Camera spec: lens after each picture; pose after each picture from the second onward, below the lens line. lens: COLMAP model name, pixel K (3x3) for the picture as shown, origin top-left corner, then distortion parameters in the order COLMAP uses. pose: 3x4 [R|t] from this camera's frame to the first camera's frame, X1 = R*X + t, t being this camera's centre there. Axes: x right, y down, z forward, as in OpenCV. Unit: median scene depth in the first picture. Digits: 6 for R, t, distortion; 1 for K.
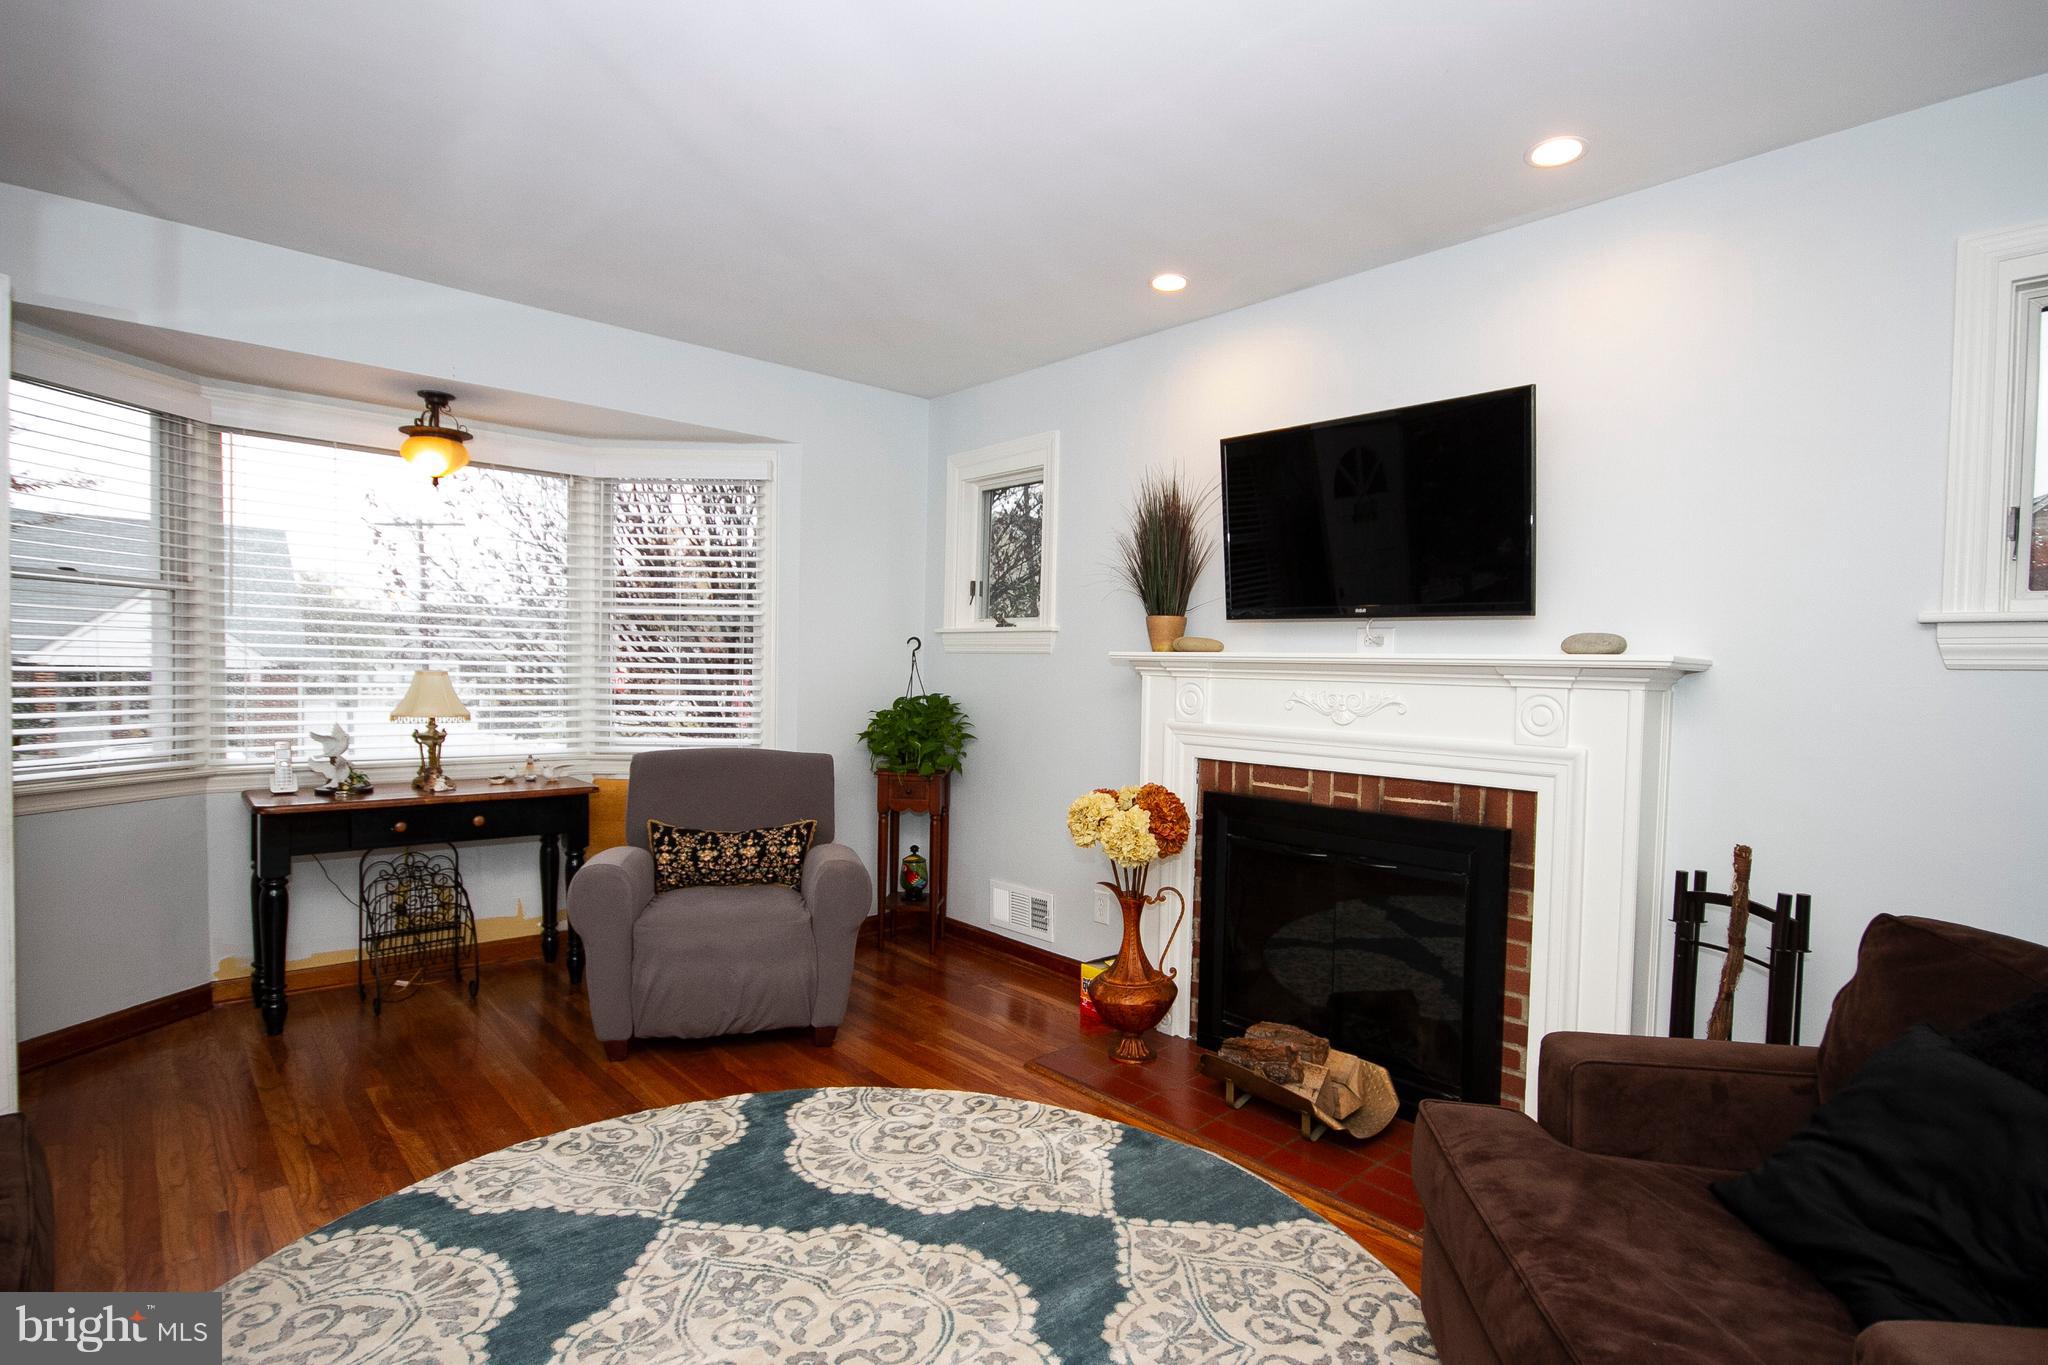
lens RADIAL K [[1020.6, 0, 982.4], [0, 1020.6, 685.4], [0, 0, 1]] dist [-0.005267, -0.000251]
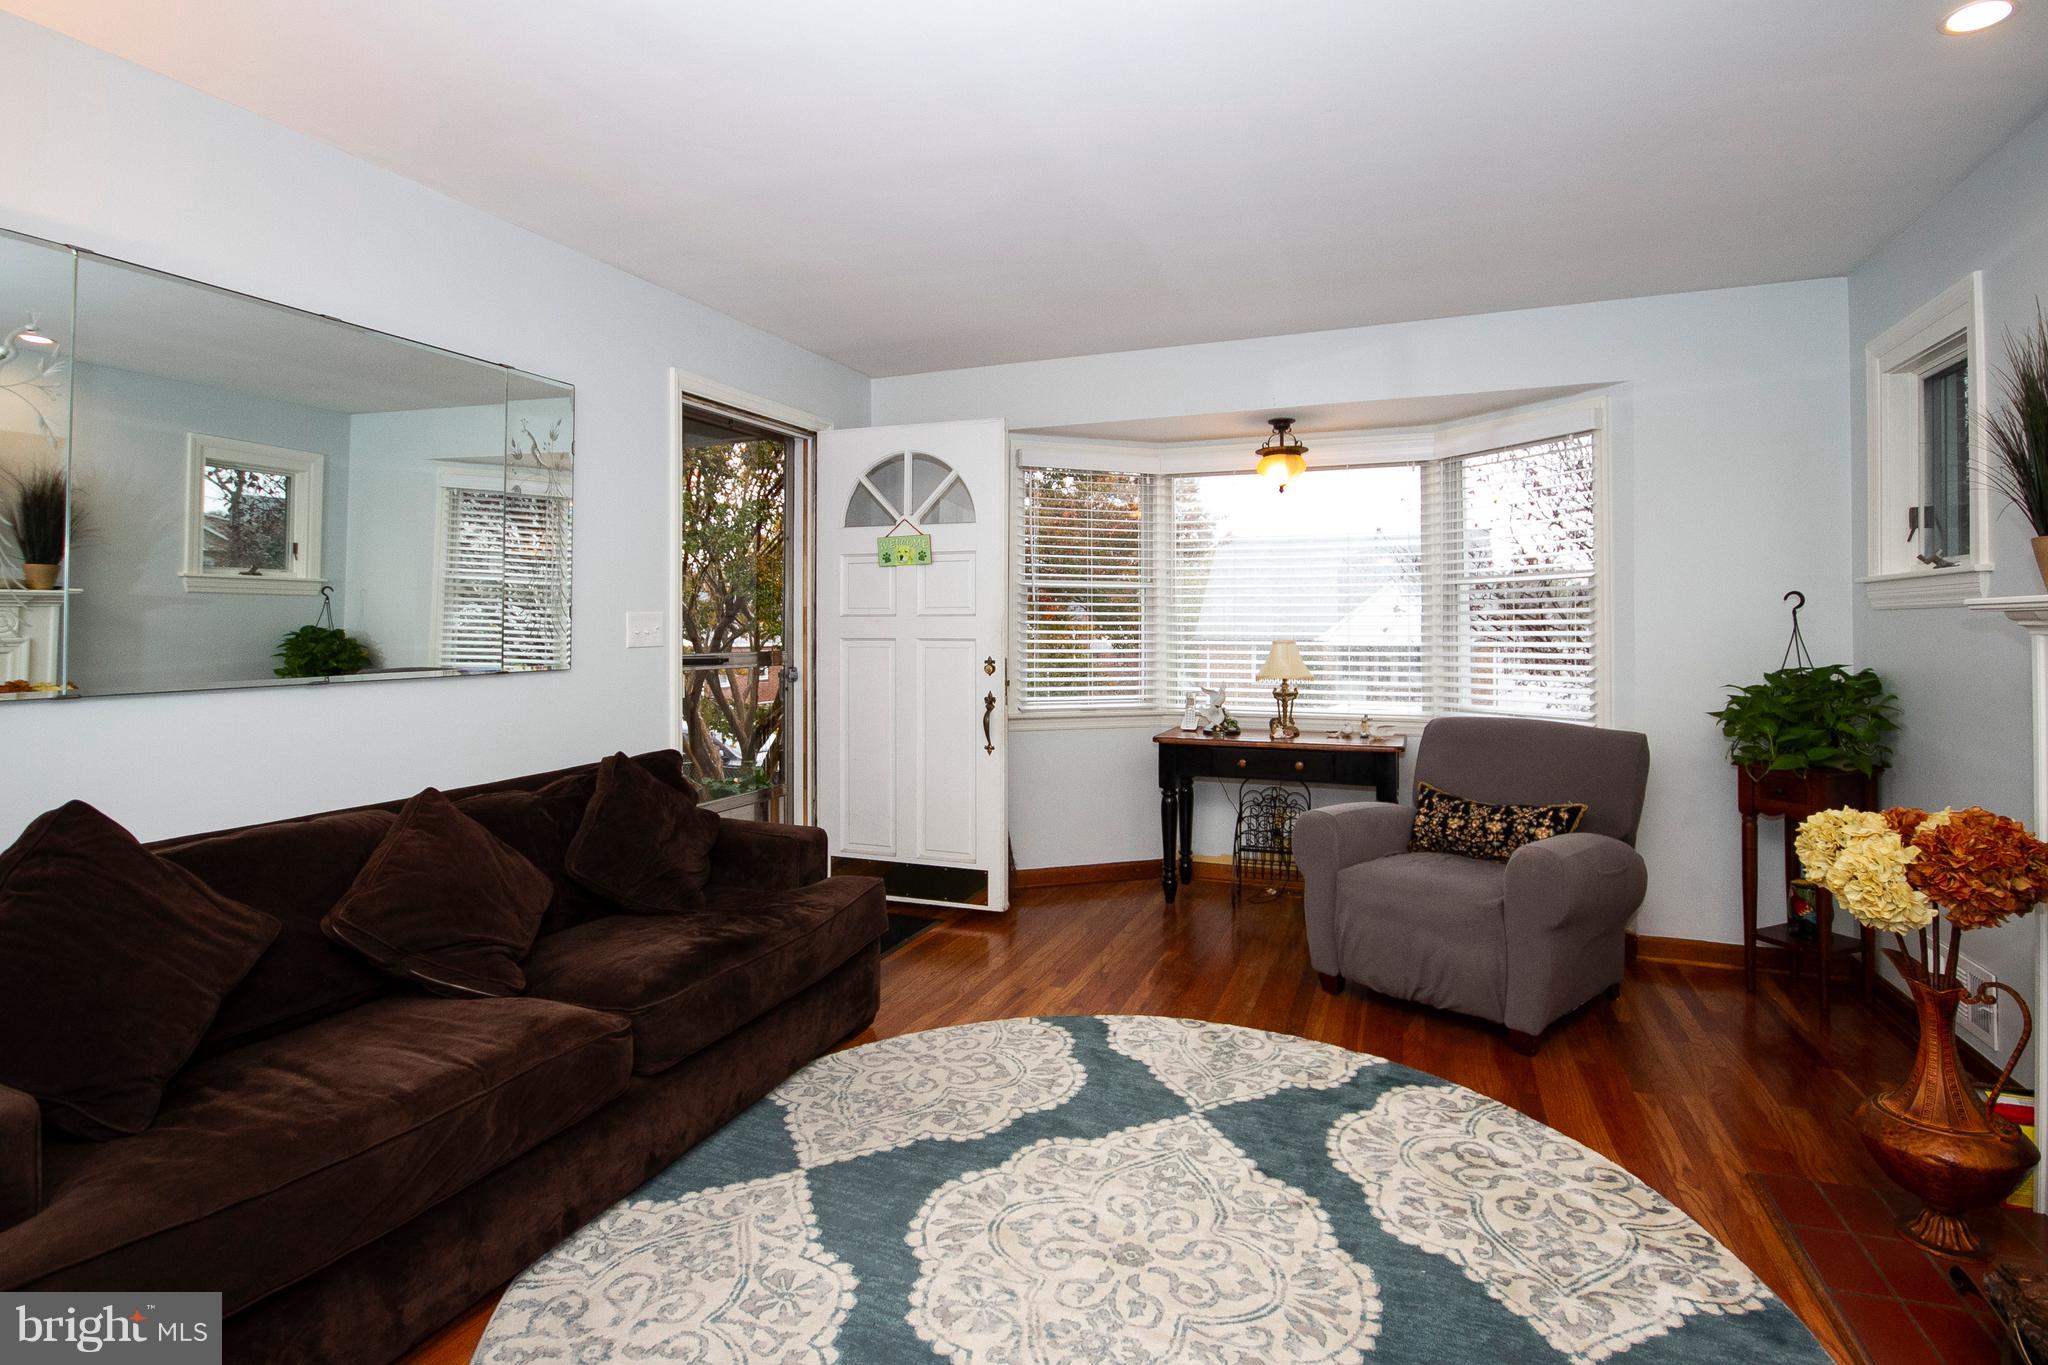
lens RADIAL K [[947.4, 0, 1024.0], [0, 947.4, 603.3], [0, 0, 1]] dist [-0.011004, 0.000267]
pose [[0.465549, -0.046128, -0.883819, 0.373627], [-0.006398, 0.998439, -0.055481, 0.006873], [0.884999, 0.031484, 0.464527, 0.205803]]
